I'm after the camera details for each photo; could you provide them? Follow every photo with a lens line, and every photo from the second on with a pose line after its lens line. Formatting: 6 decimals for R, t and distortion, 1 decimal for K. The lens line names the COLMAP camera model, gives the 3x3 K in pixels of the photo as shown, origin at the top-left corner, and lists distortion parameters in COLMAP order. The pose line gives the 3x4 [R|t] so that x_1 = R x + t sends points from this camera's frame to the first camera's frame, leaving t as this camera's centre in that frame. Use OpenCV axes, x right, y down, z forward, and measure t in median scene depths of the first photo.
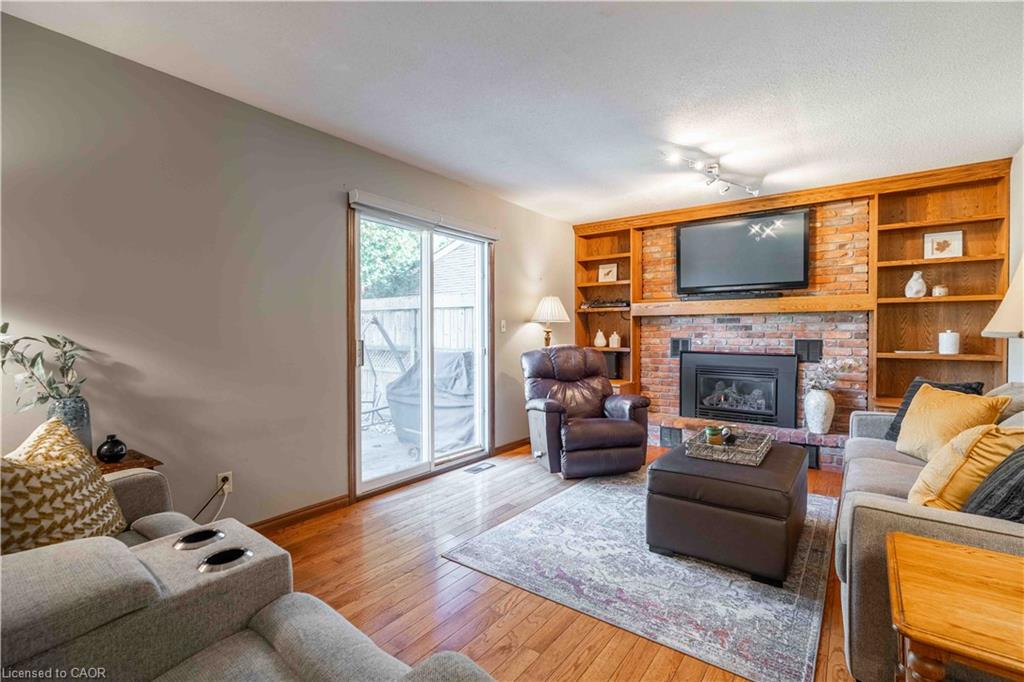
lens RADIAL K [[466.4, 0, 514.9], [0, 466.4, 338.1], [0, 0, 1]] dist [-0.005583, 0.000154]
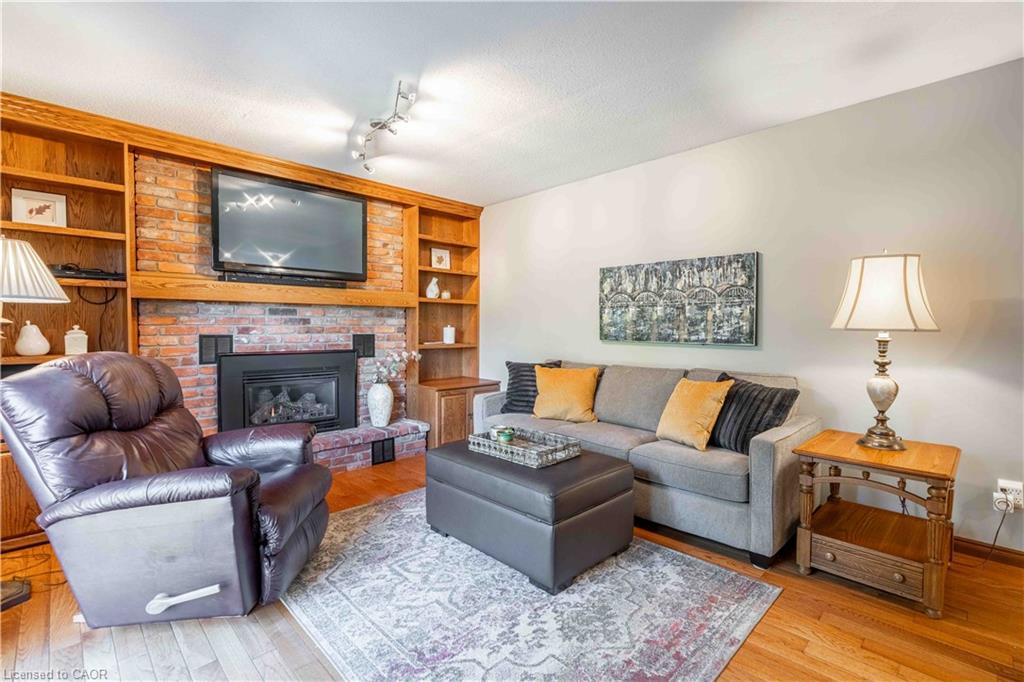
lens RADIAL K [[466.4, 0, 515.3], [0, 466.4, 337.6], [0, 0, 1]] dist [-0.005583, 0.000154]
pose [[0.149075, -0.022510, 0.988570, -0.305077], [0.009952, 0.999724, 0.021263, -0.007354], [-0.988776, 0.006669, 0.149258, 0.556502]]
